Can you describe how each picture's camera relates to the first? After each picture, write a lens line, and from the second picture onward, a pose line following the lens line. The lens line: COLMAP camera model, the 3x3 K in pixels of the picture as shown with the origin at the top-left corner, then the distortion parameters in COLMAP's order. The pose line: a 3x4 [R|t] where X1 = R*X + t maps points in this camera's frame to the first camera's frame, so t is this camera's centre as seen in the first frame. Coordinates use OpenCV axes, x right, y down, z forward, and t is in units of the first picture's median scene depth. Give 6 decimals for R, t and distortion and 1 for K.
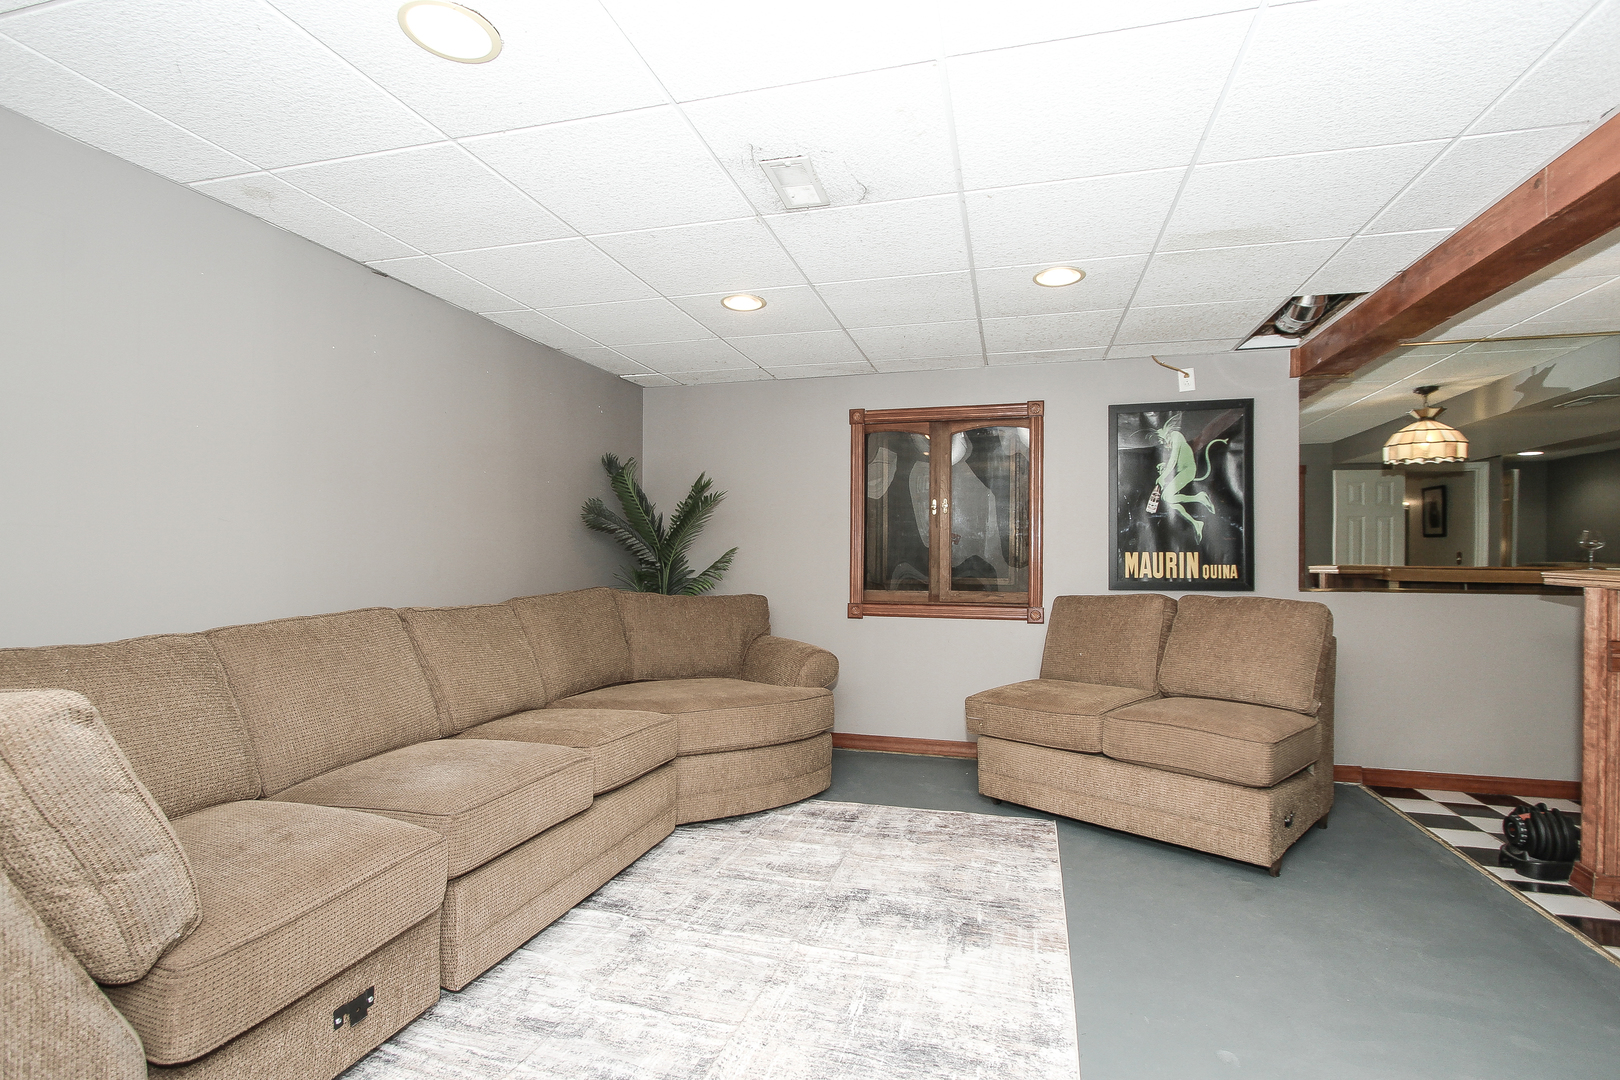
lens RADIAL K [[792.5, 0, 807.3], [0, 792.5, 559.6], [0, 0, 1]] dist [-0.011536, 0.000462]
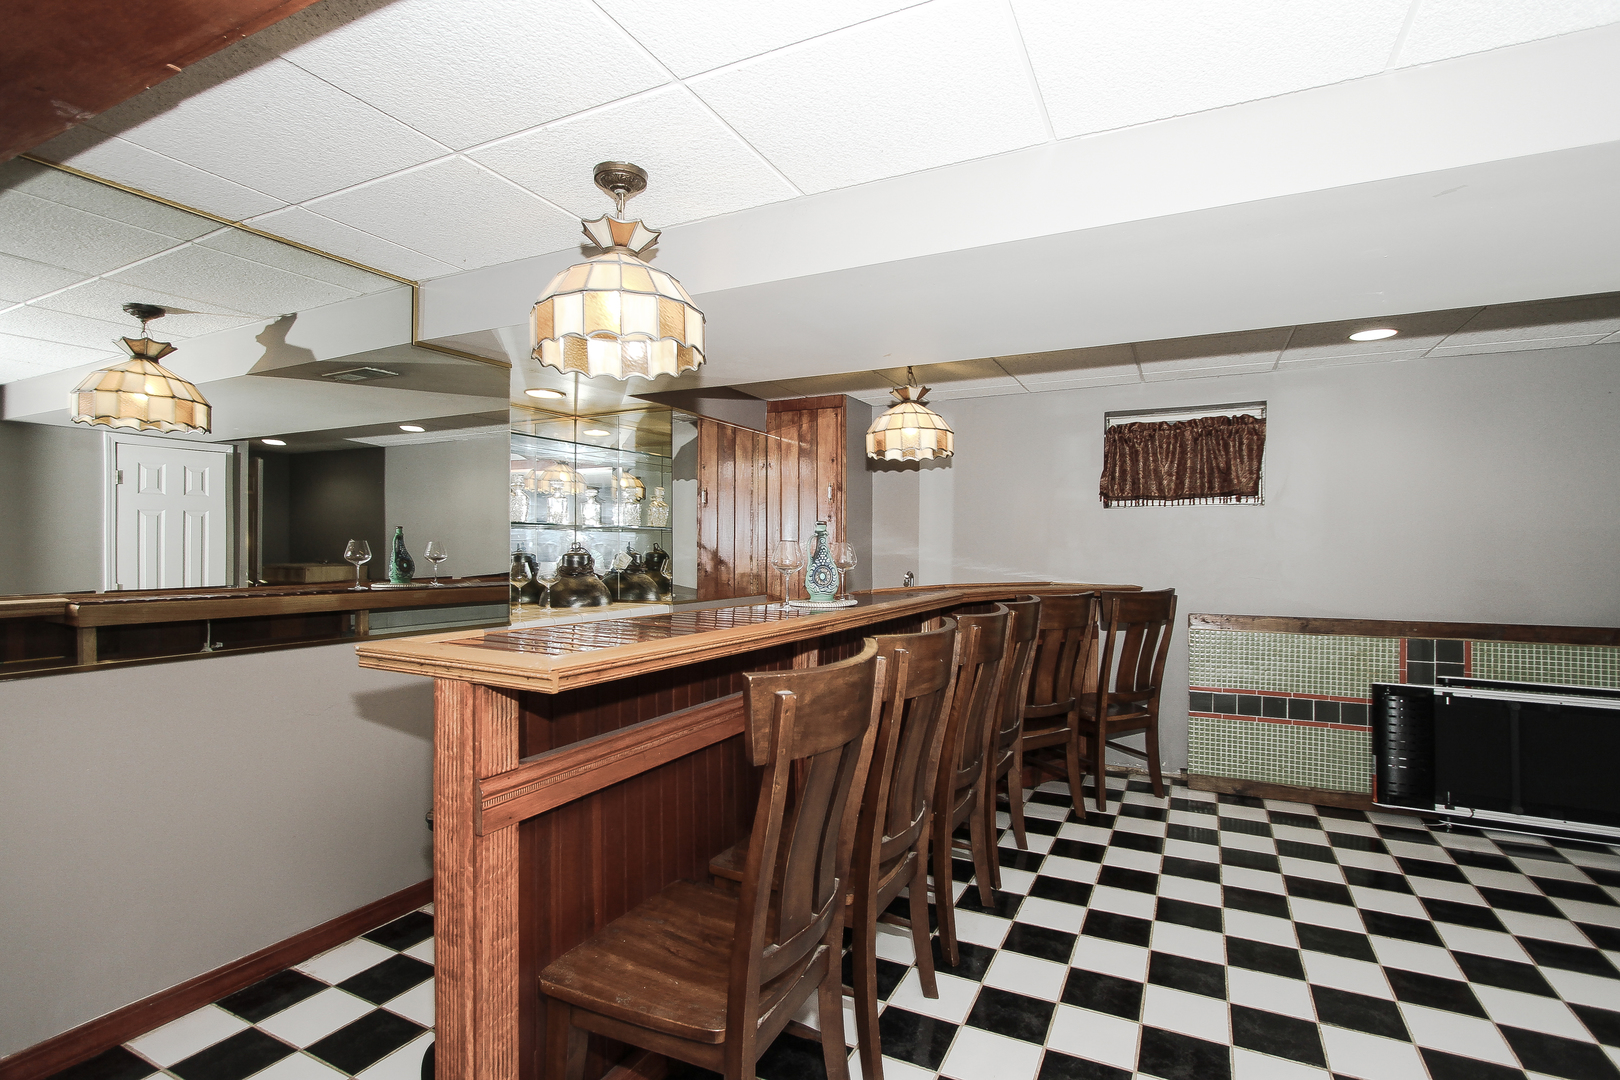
lens RADIAL K [[752.3, 0, 810.6], [0, 752.3, 550.6], [0, 0, 1]] dist [-0.012617, 0.000063]
pose [[0.190382, -0.008144, 0.981676, 0.420222], [0.000800, 0.999967, 0.008140, -0.043022], [-0.981710, -0.000764, 0.190382, 0.505989]]
